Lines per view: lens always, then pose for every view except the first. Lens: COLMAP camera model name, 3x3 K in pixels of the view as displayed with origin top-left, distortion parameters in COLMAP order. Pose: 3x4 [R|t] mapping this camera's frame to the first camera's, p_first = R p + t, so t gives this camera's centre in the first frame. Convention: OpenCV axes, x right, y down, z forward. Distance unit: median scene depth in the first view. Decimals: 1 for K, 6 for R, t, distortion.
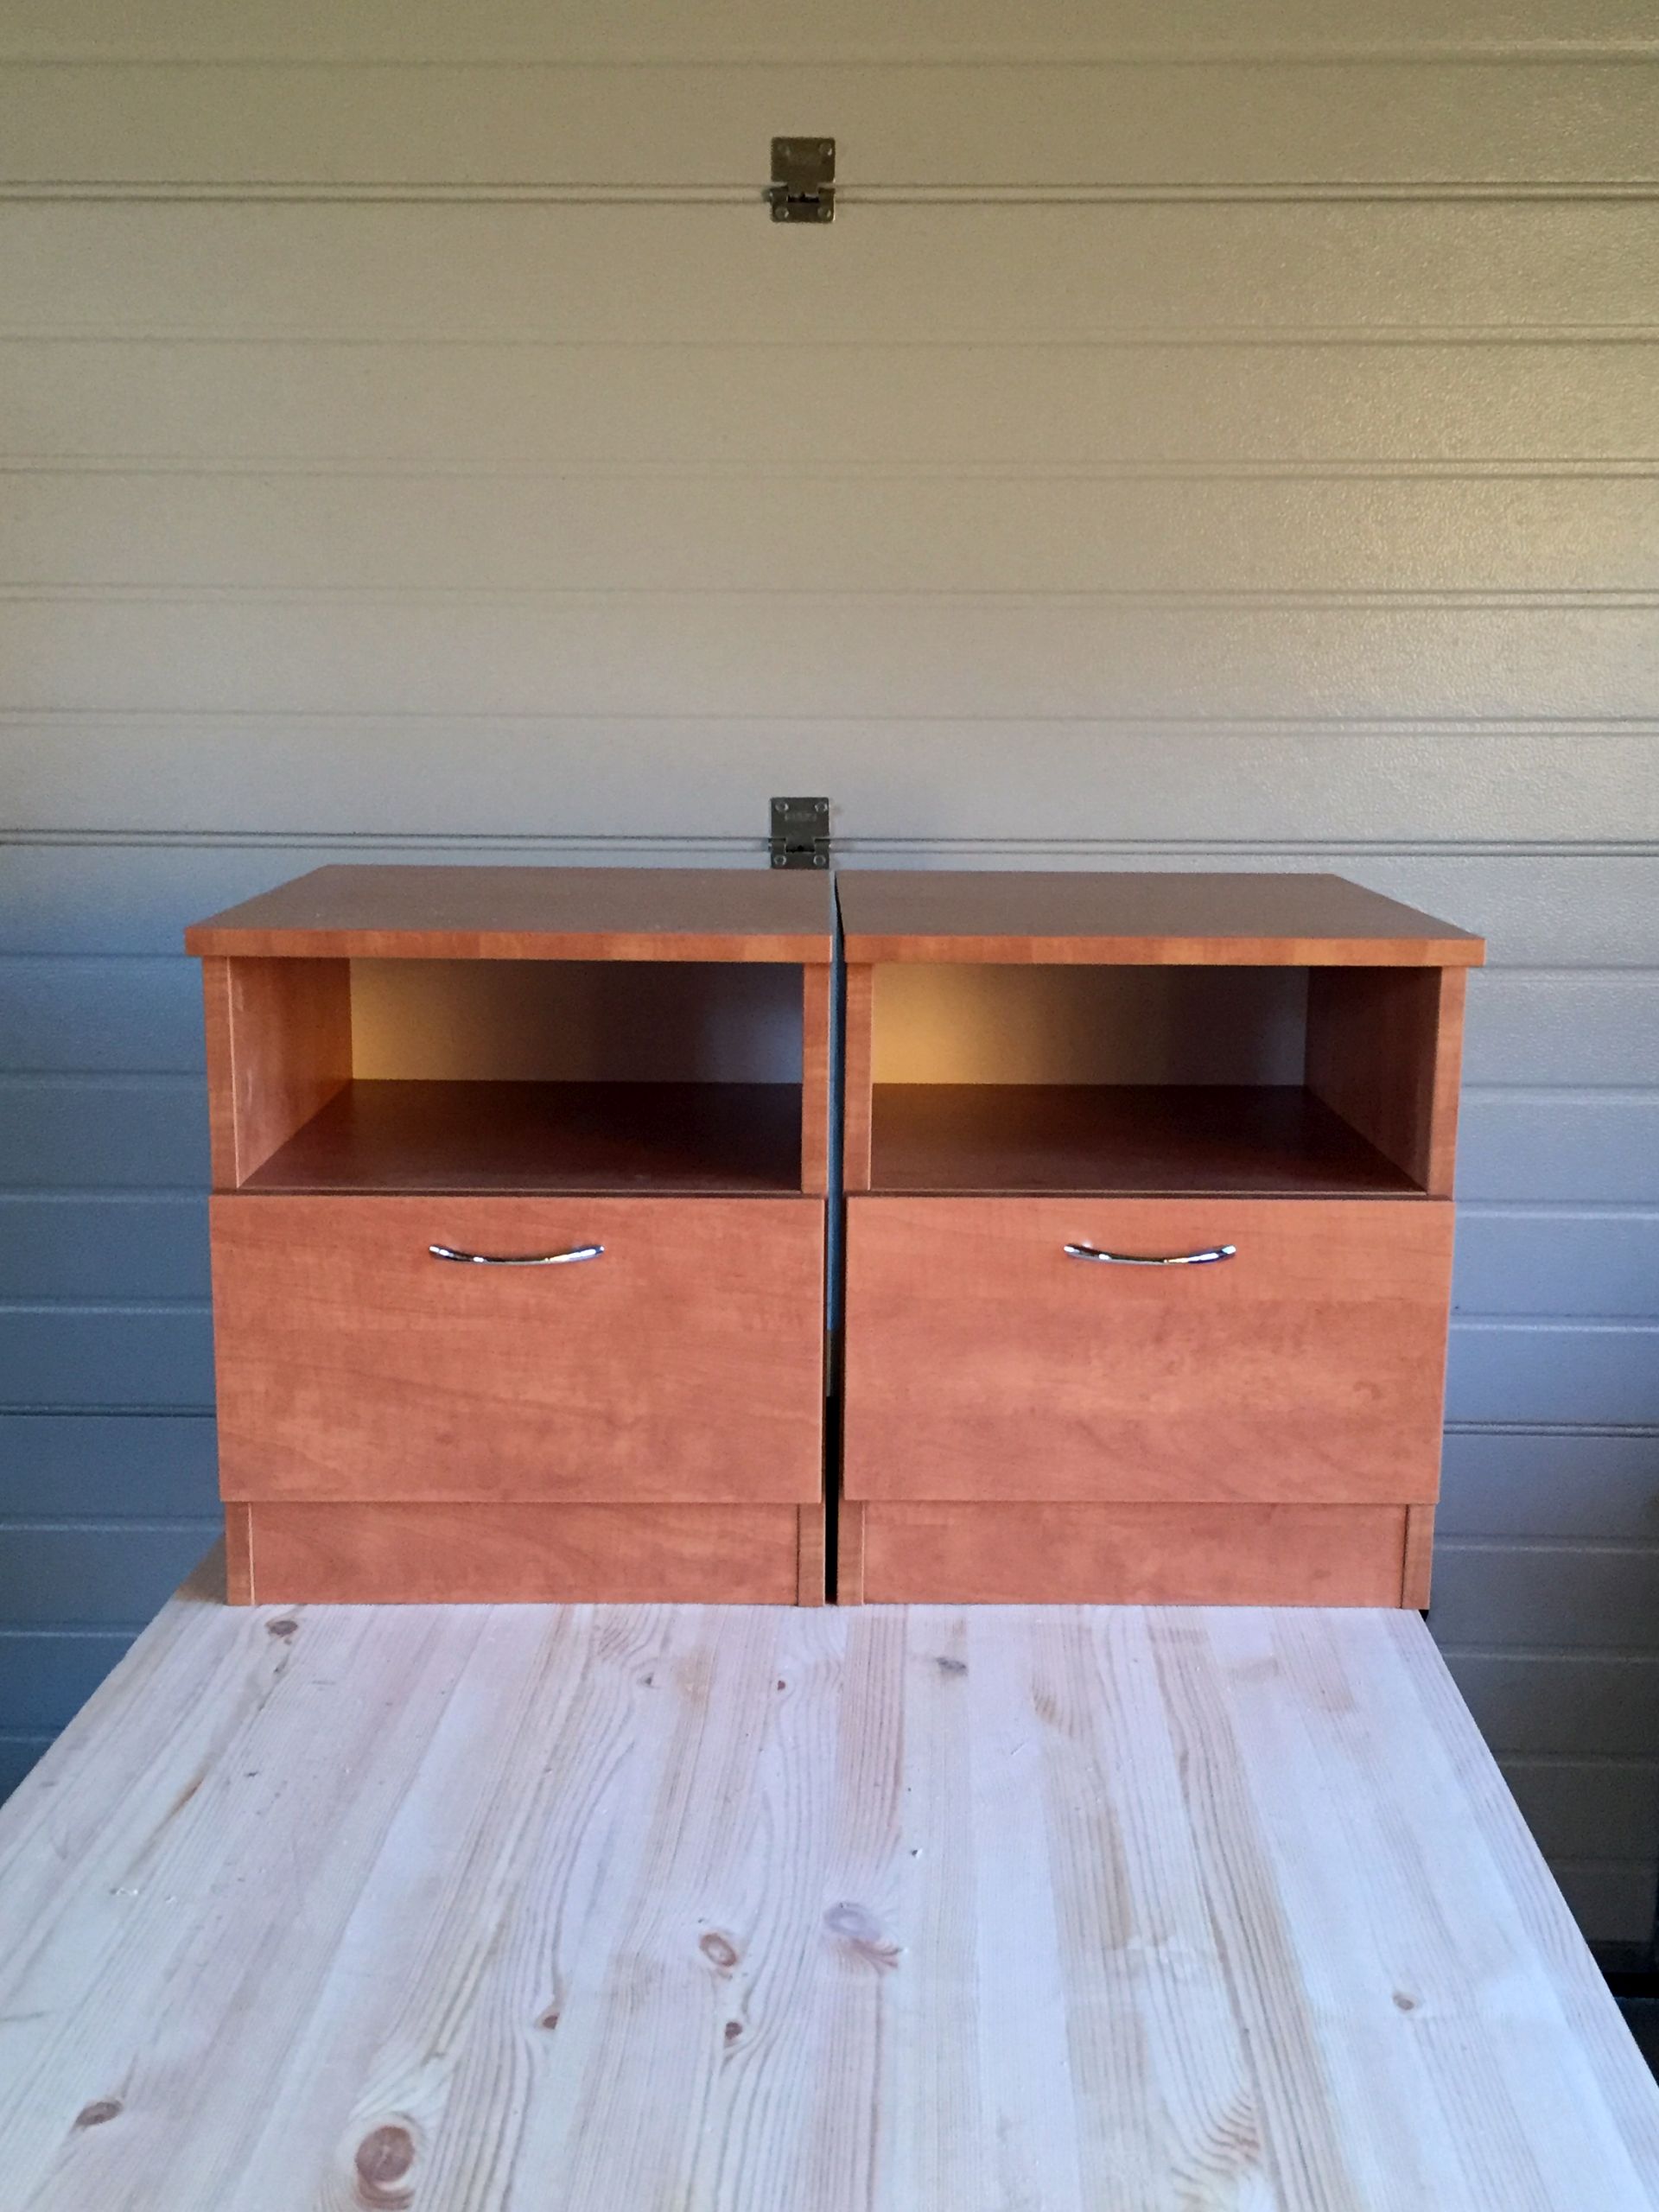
lens RADIAL K [[2269.0, 0, 827.9], [0, 2269.0, 1110.4], [0, 0, 1]] dist [0.019947, 0.000000]
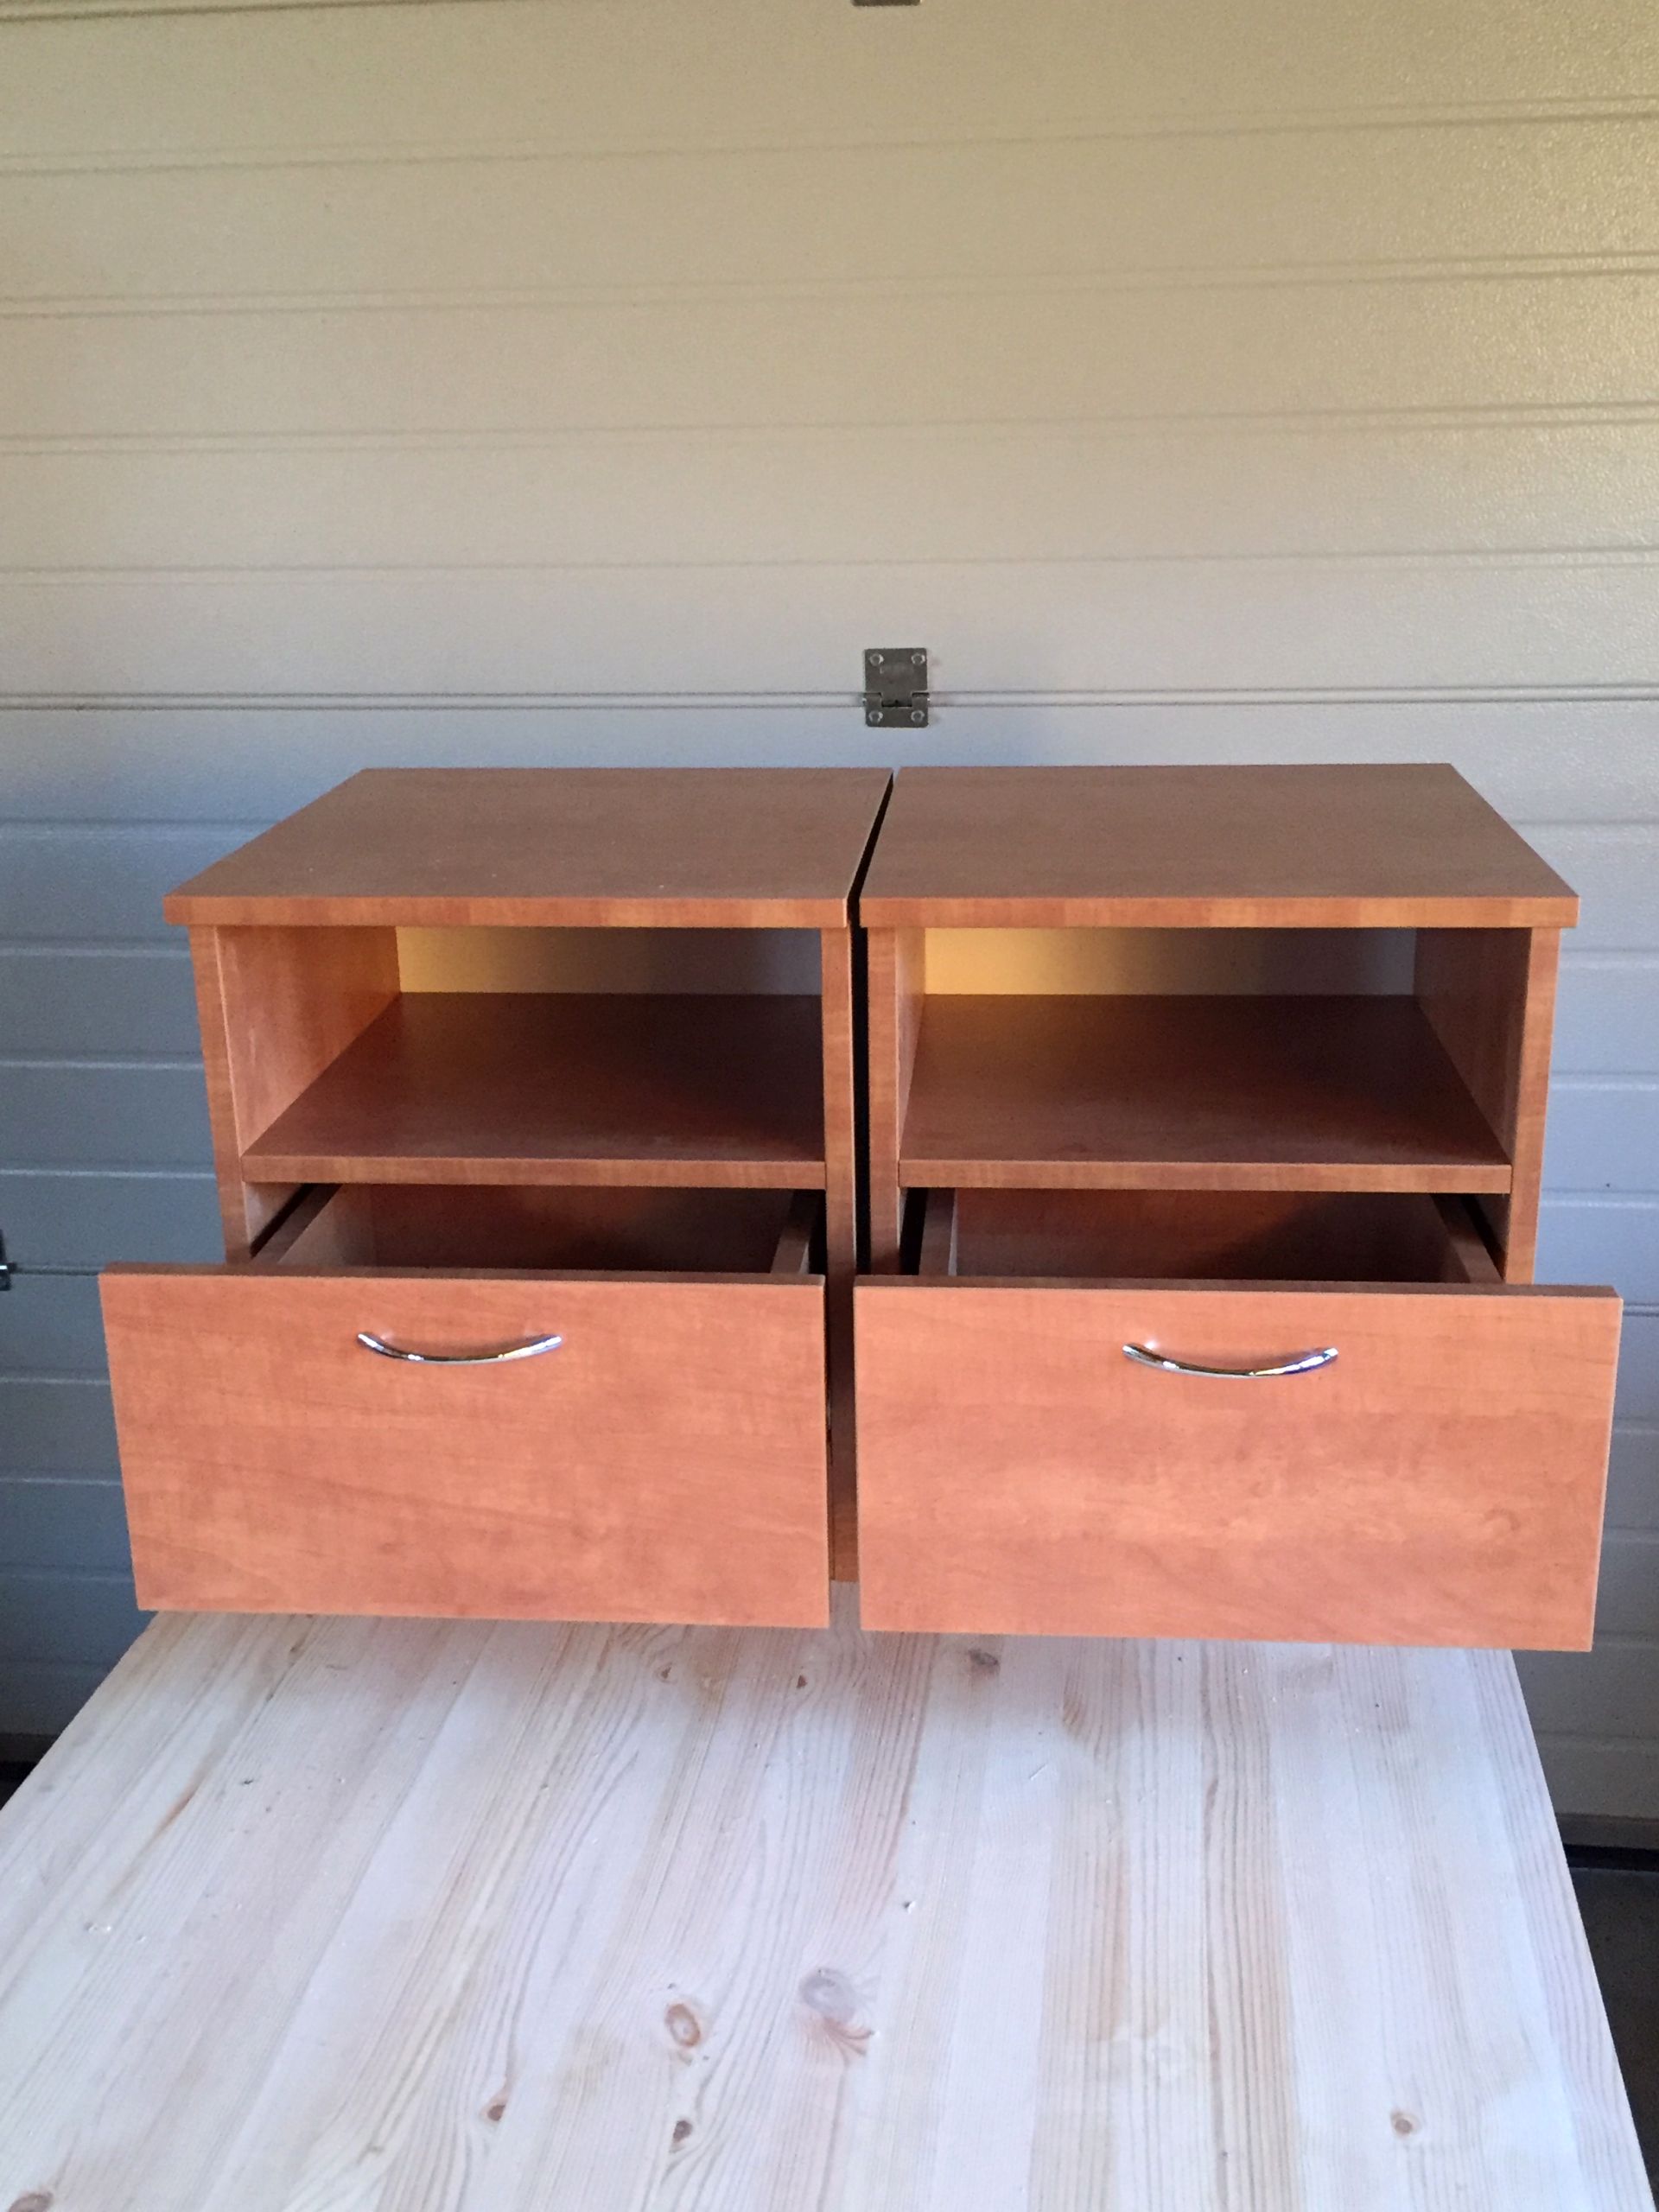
lens RADIAL K [[2269.0, 0, 831.9], [0, 2269.0, 1104.9], [0, 0, 1]] dist [0.019947, 0.000000]
pose [[0.995105, 0.002314, -0.098792, 0.095974], [0.009986, 0.992253, 0.123829, -0.119594], [0.098313, -0.124209, 0.987374, 0.092761]]
